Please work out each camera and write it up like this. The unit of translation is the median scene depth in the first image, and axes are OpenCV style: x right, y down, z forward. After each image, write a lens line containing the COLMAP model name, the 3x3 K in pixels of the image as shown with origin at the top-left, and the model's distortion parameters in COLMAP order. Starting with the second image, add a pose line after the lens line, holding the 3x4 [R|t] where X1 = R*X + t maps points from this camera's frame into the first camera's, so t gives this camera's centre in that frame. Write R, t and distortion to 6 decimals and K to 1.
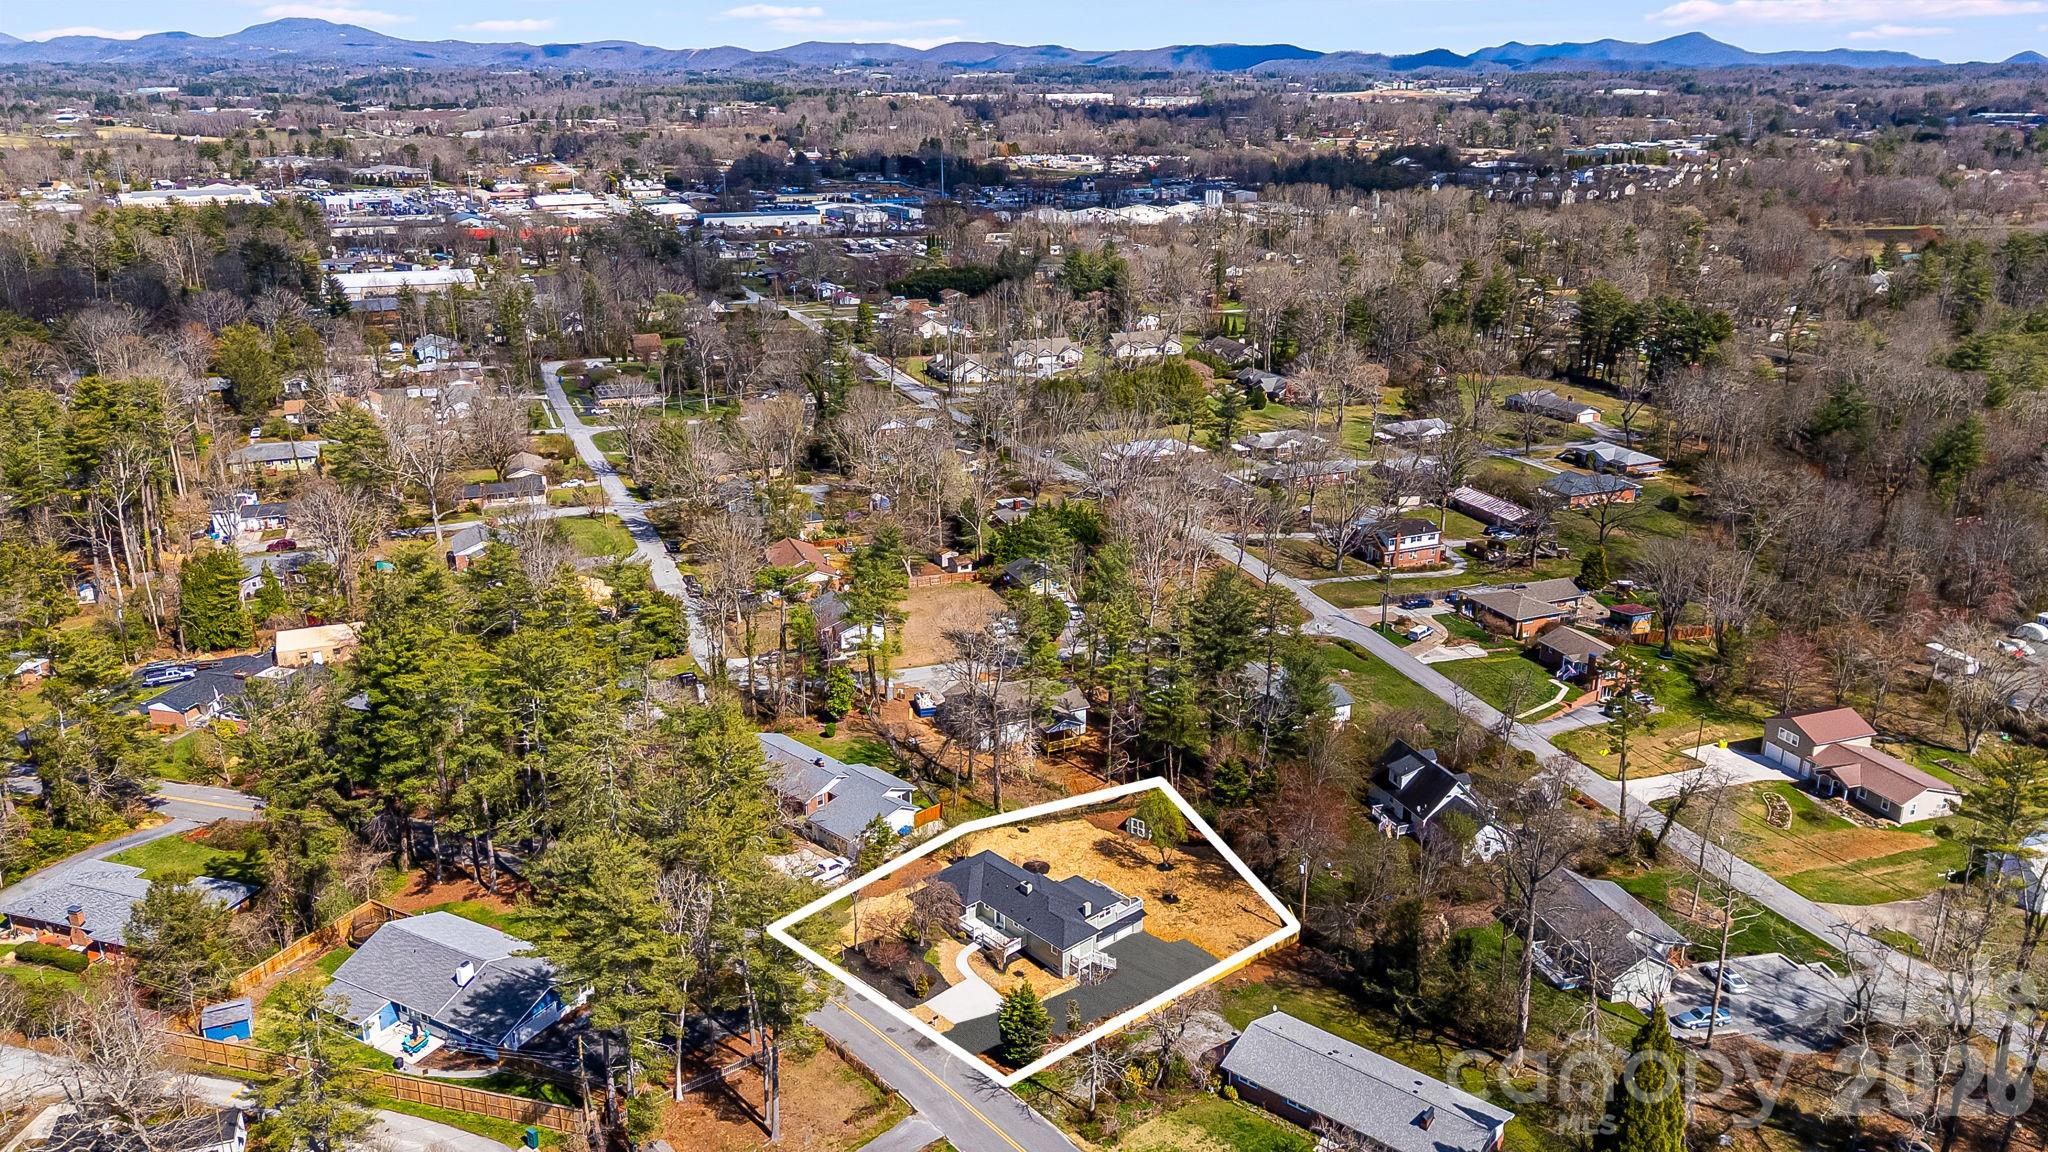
lens RADIAL K [[1501.7, 0, 1024.0], [0, 1501.7, 576.0], [0, 0, 1]] dist [0.111380, -0.132651]
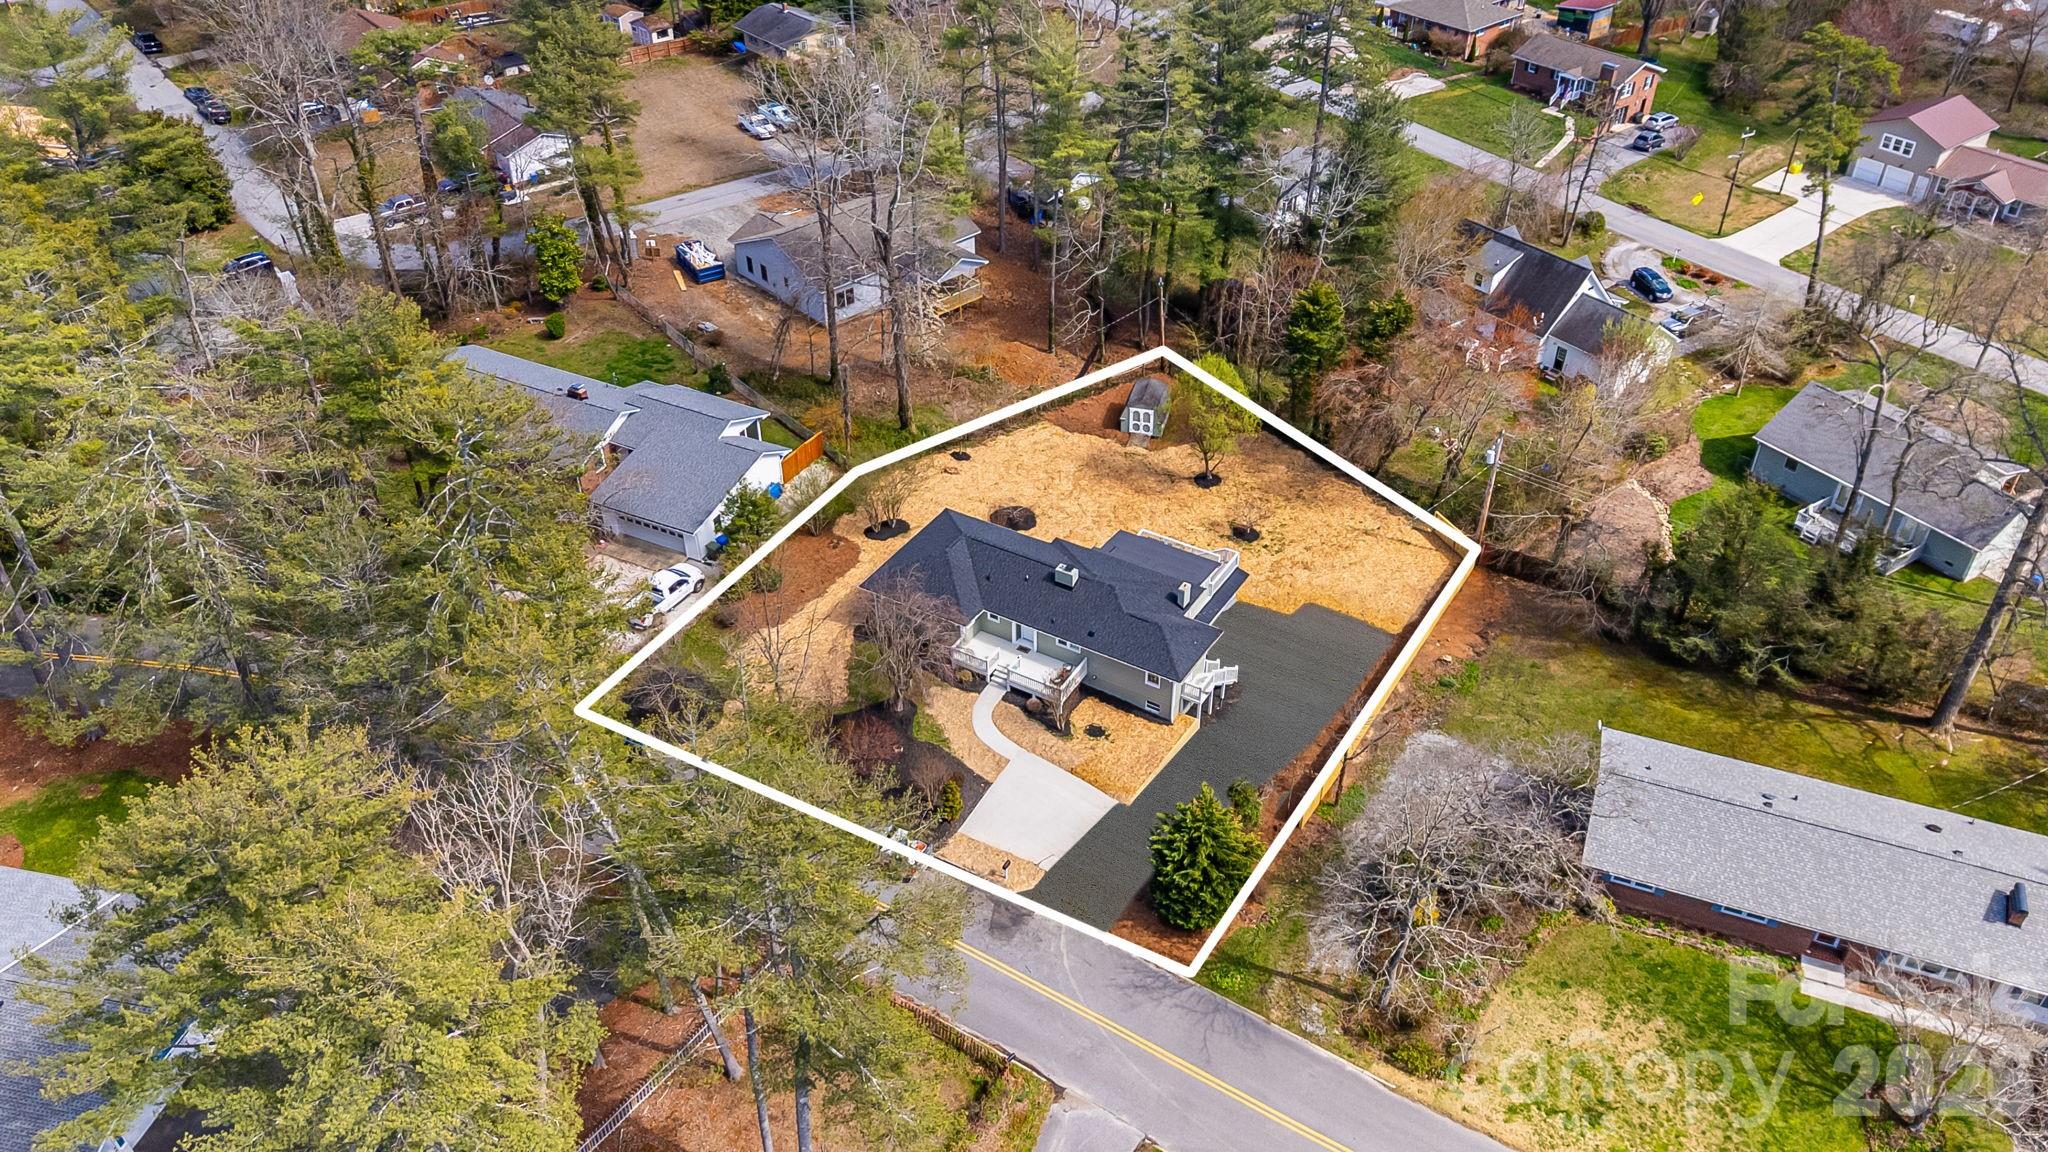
lens RADIAL K [[1501.7, 0, 1024.0], [0, 1501.7, 576.0], [0, 0, 1]] dist [0.111380, -0.132651]
pose [[0.956135, -0.177204, 0.233250, -0.122000], [0.096179, 0.942038, 0.321425, 0.025399], [-0.276688, -0.284891, 0.917759, 0.432820]]
